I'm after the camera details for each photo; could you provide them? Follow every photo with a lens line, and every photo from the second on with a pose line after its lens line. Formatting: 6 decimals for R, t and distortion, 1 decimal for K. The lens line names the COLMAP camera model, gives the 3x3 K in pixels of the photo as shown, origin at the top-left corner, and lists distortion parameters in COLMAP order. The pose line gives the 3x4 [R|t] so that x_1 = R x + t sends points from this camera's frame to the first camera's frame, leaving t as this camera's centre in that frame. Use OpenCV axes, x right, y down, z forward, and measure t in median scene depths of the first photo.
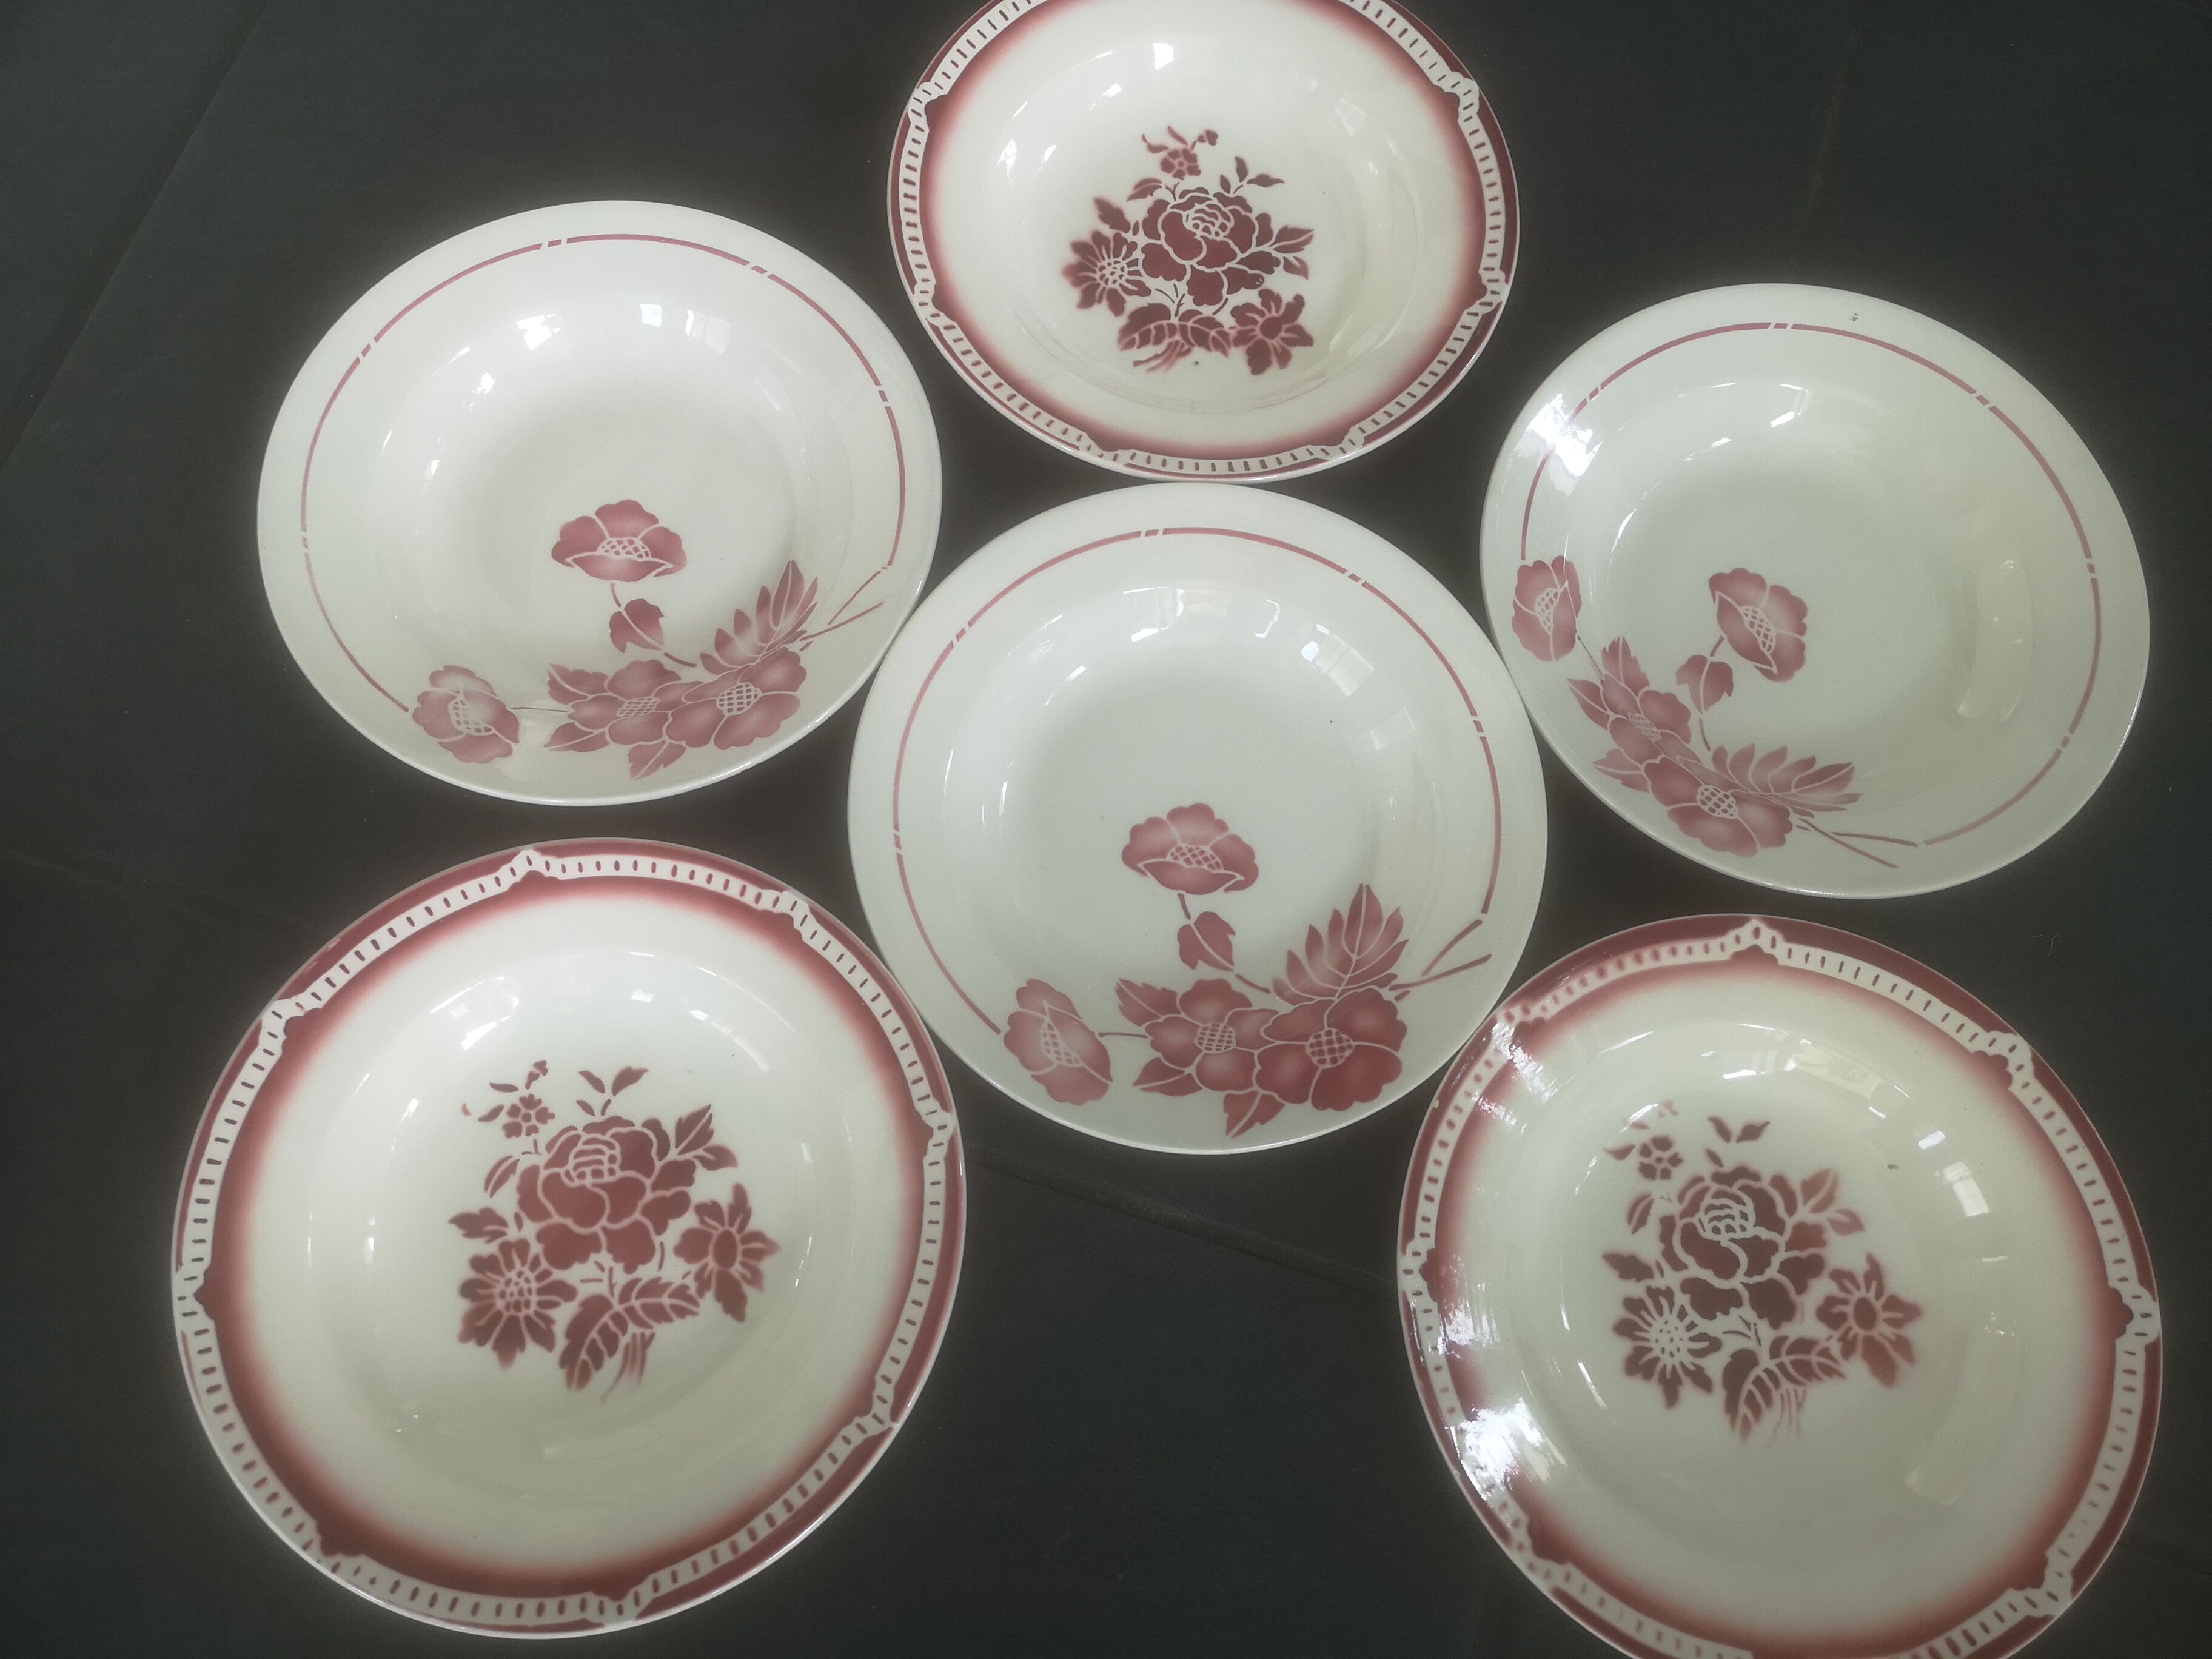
lens RADIAL K [[1764.8, 0, 1098.5], [0, 1764.8, 846.8], [0, 0, 1]] dist [0.025027, -0.060369]
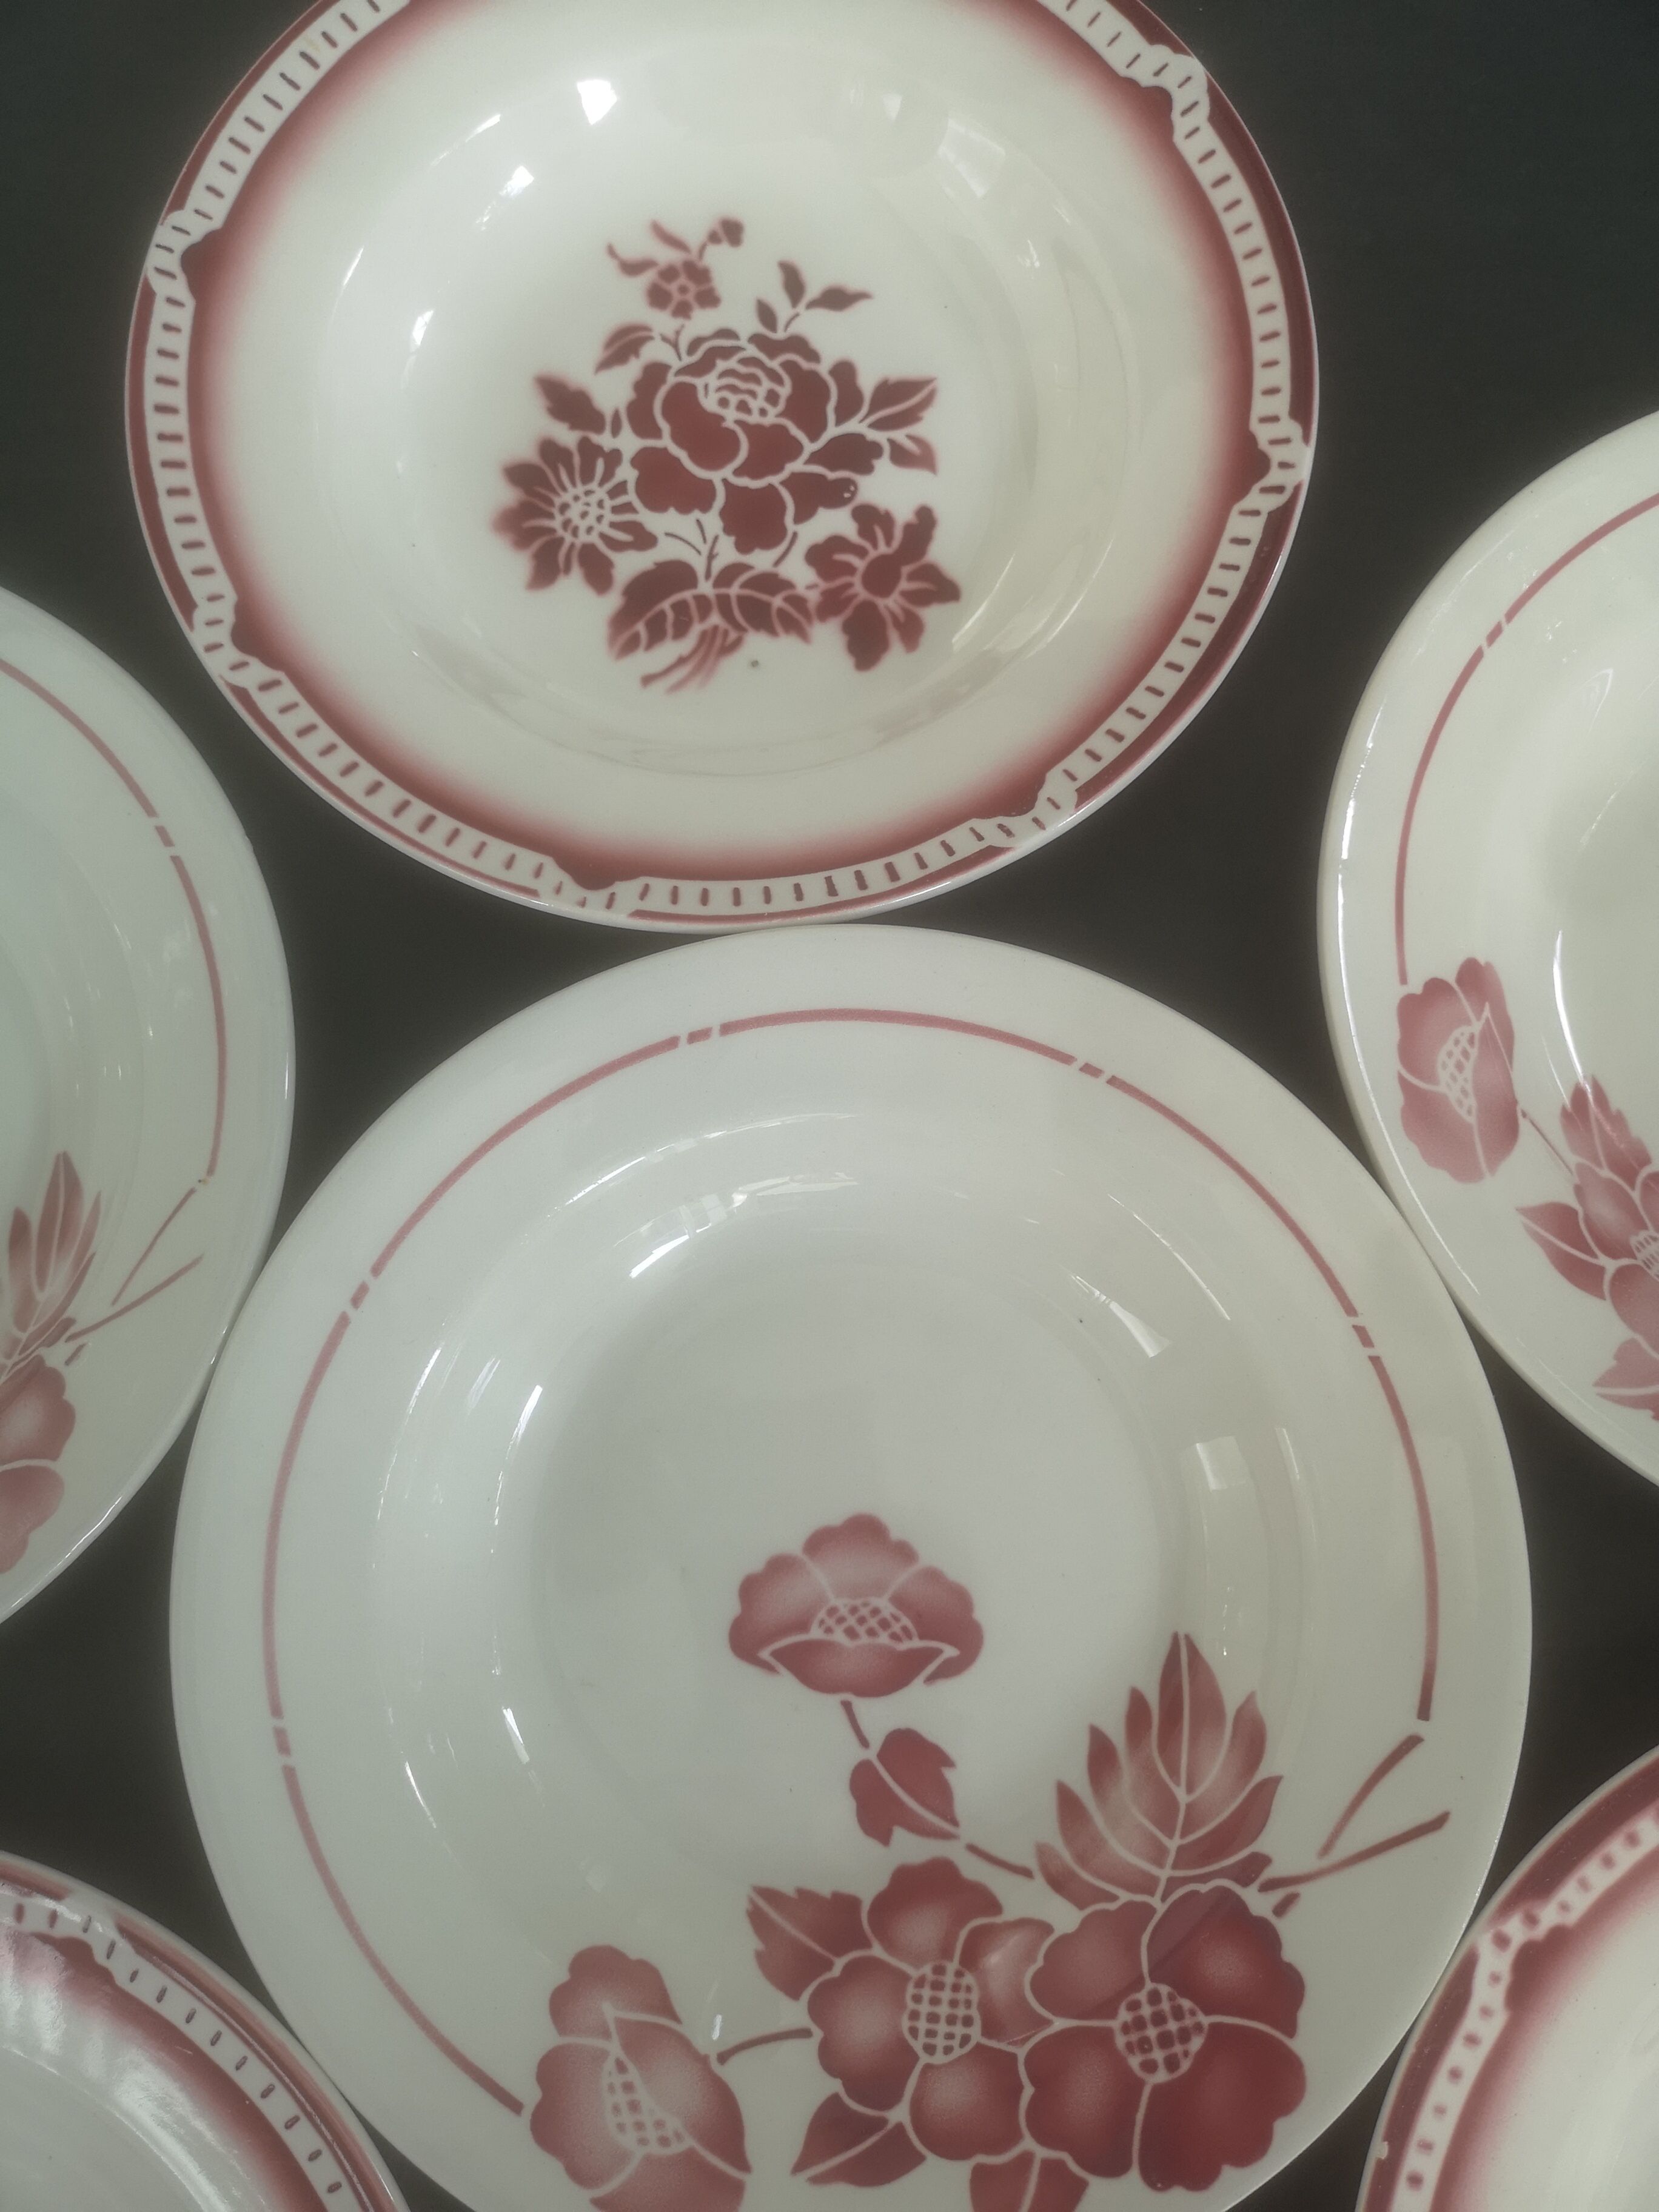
lens RADIAL K [[1764.8, 0, 836.2], [0, 1764.8, 1096.9], [0, 0, 1]] dist [0.025027, -0.060369]
pose [[0.990466, -0.136578, -0.018013, 0.077060], [0.137675, 0.985956, 0.094531, -0.202272], [0.004849, -0.096110, 0.995359, 0.470142]]
